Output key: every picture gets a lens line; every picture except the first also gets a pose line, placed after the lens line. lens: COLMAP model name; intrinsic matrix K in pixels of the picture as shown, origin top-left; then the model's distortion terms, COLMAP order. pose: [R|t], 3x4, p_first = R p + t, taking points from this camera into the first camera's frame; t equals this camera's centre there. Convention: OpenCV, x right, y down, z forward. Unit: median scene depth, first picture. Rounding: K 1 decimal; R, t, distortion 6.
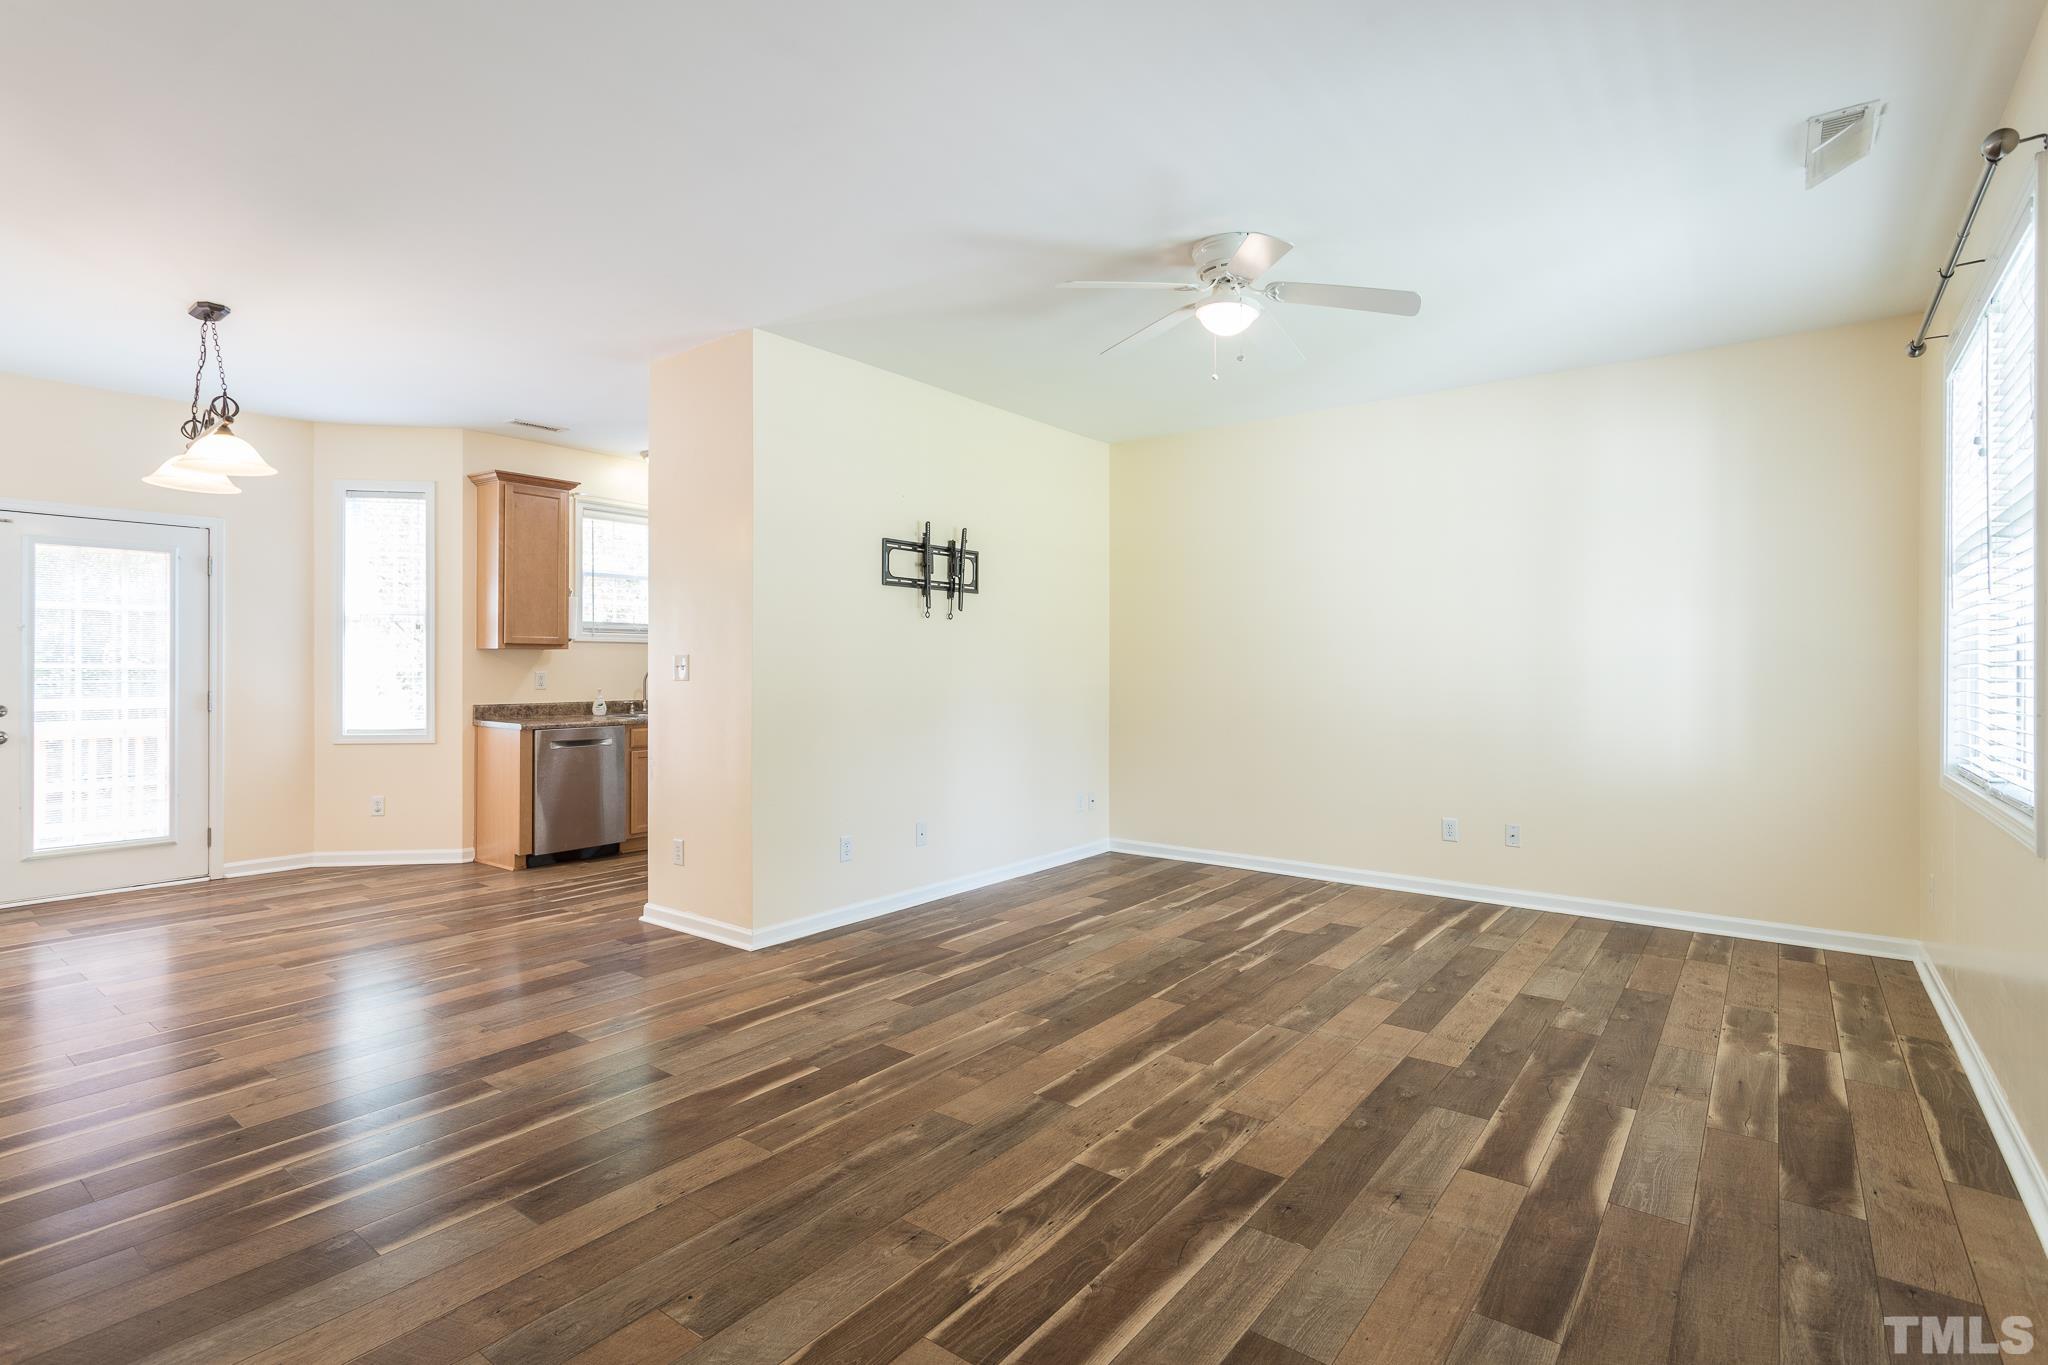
lens RADIAL K [[985.5, 0, 1023.0], [0, 985.5, 665.8], [0, 0, 1]] dist [0.002541, 0.000438]
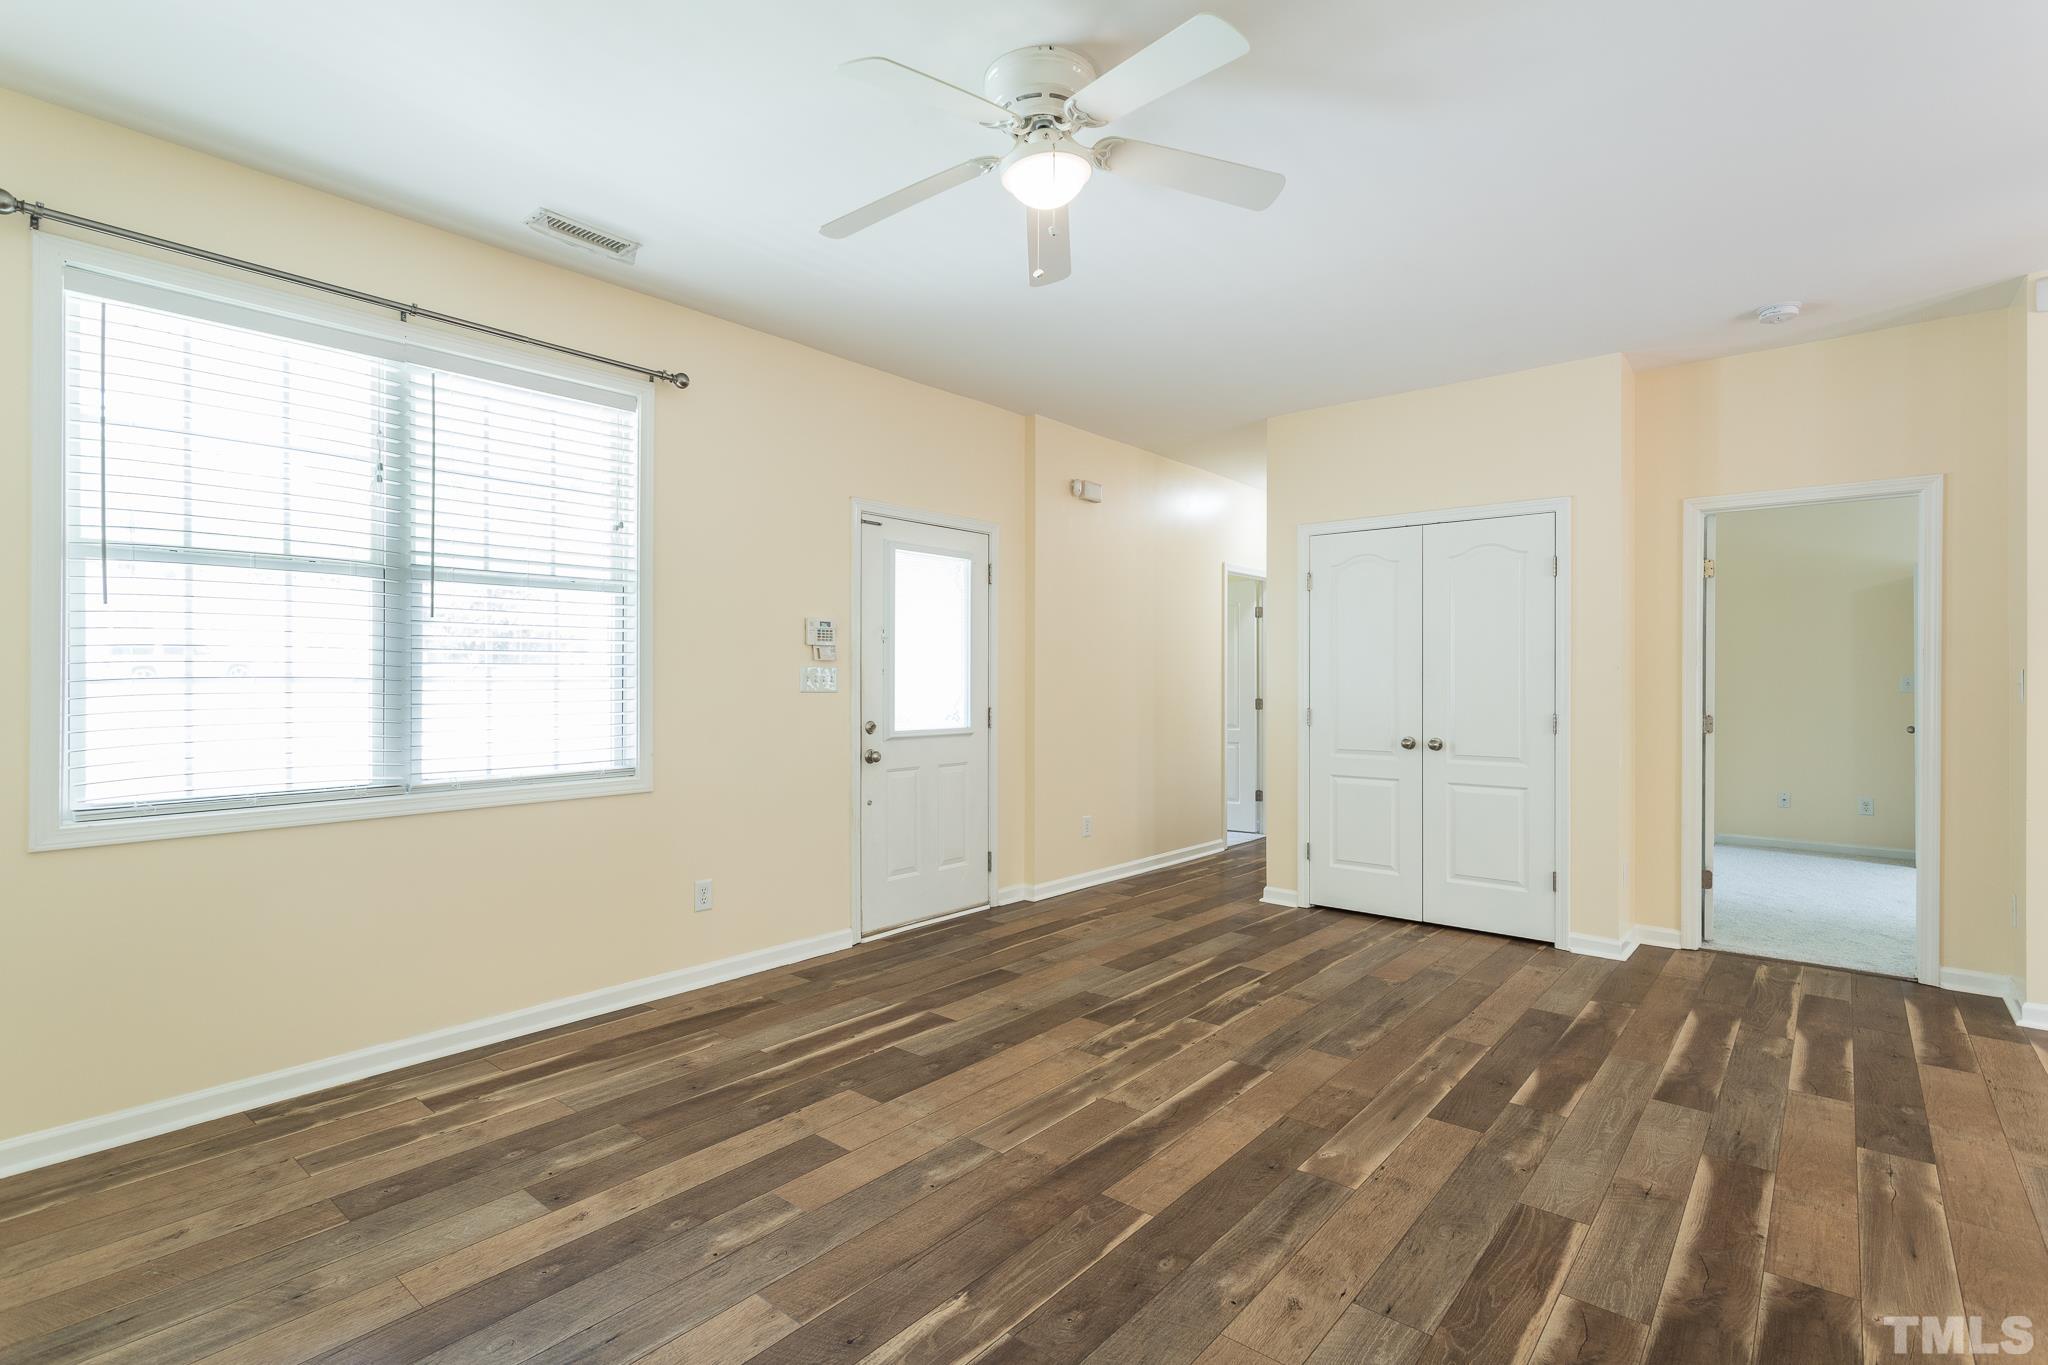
lens RADIAL K [[967.6, 0, 1026.8], [0, 967.6, 677.3], [0, 0, 1]] dist [0.002908, 0.000163]
pose [[-0.999017, -0.001144, 0.044316, 0.204505], [-0.001392, 0.999984, -0.005569, 0.001770], [-0.044309, -0.005625, -0.999002, 1.809737]]
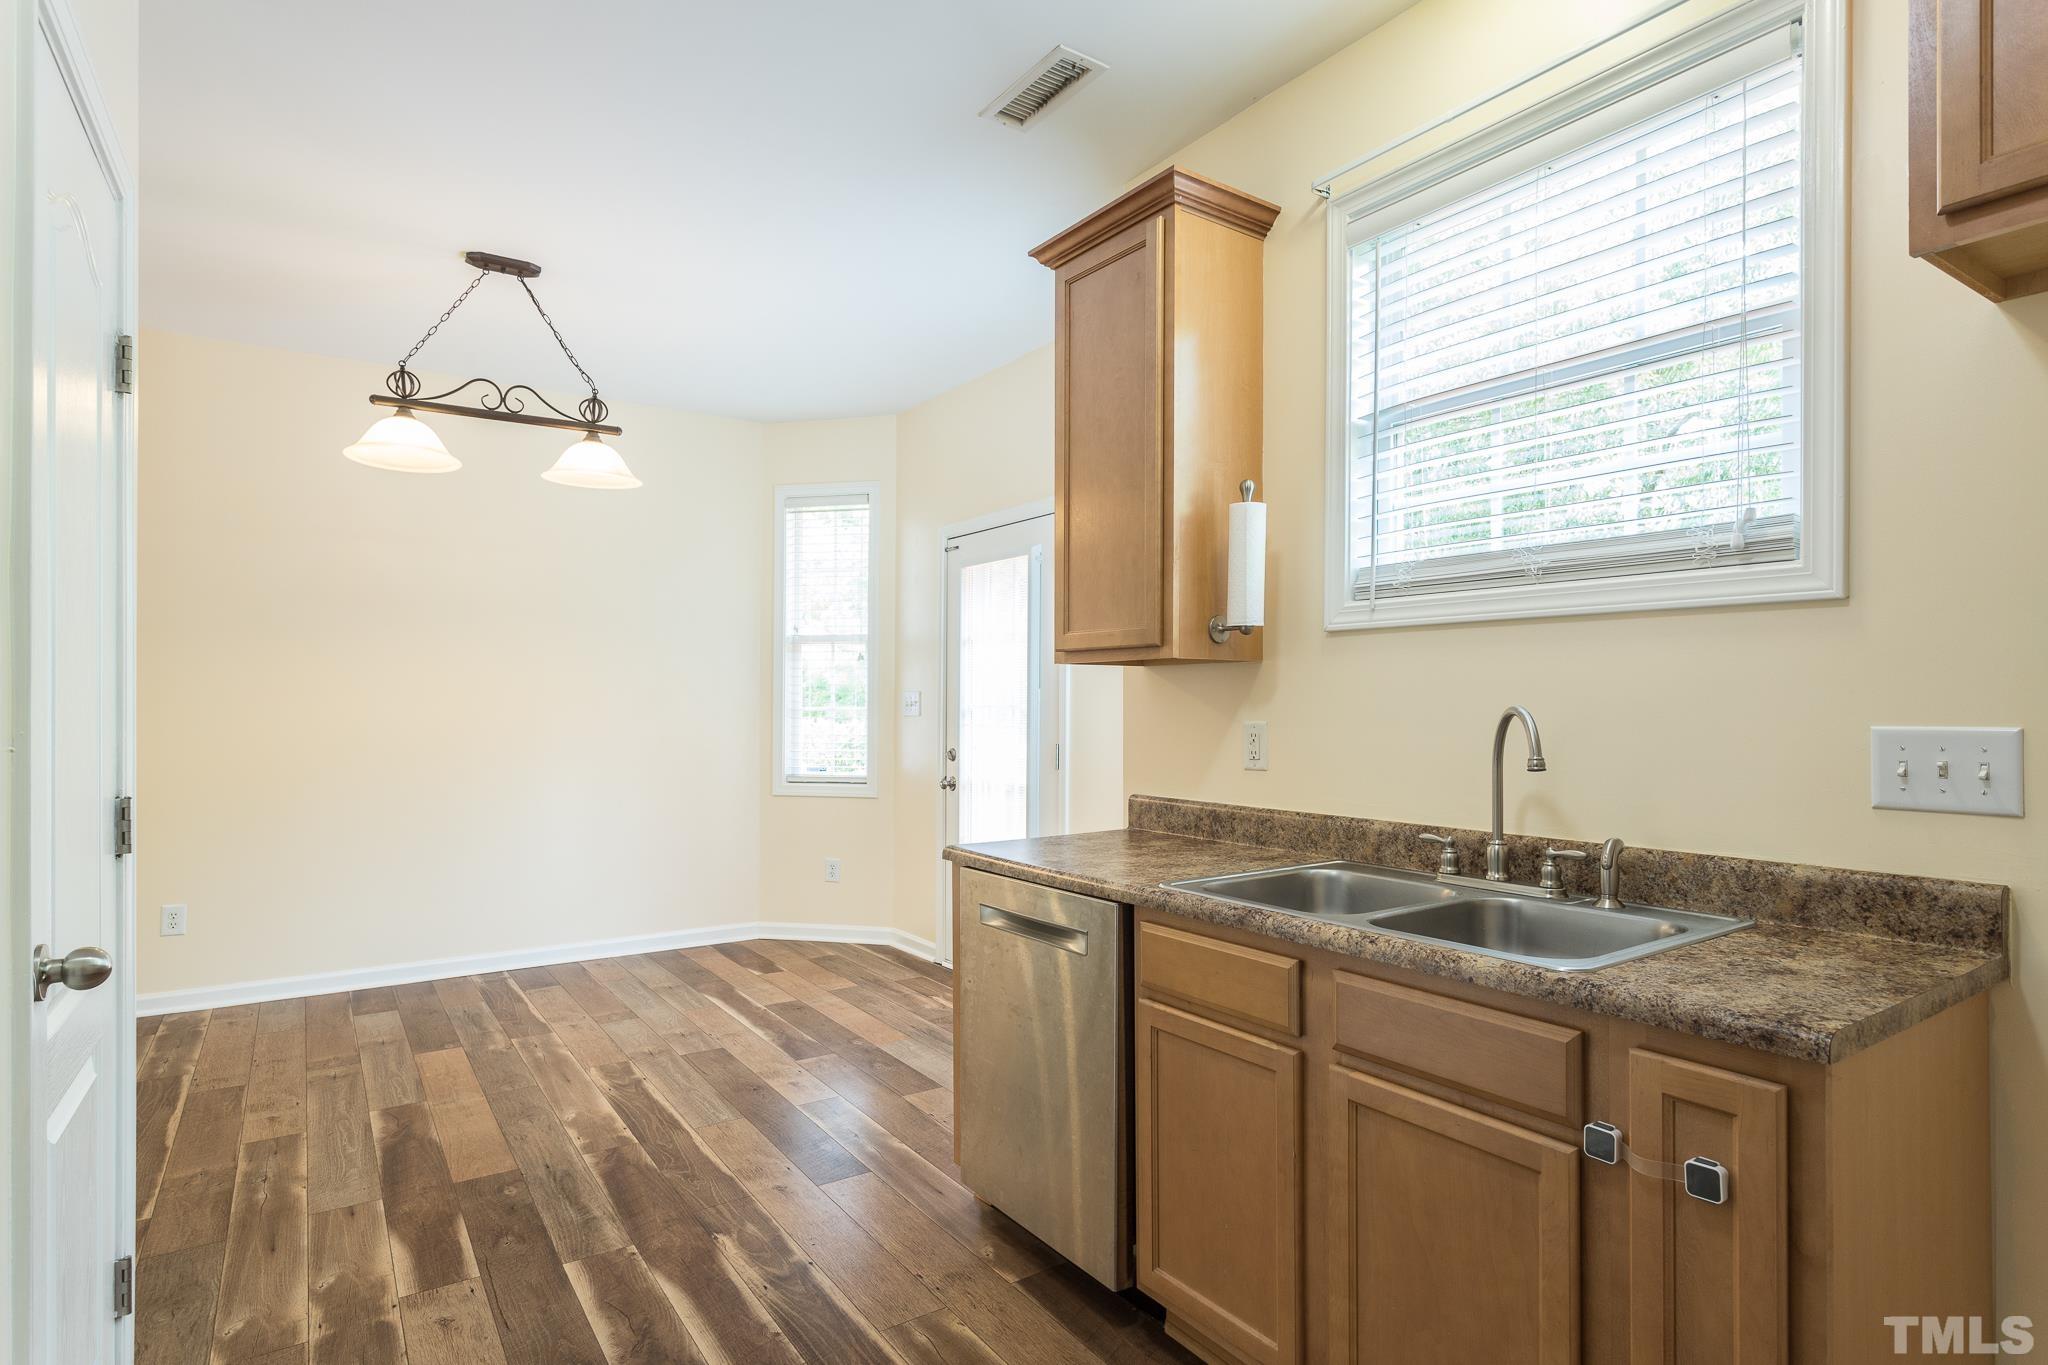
lens RADIAL K [[1061.1, 0, 1009.4], [0, 1061.1, 705.4], [0, 0, 1]] dist [0.010321, -0.000278]
pose [[-0.322858, -0.004156, -0.946438, -0.169715], [-0.003966, 0.999988, -0.003038, 0.003281], [0.946439, 0.002773, -0.322871, 2.096137]]
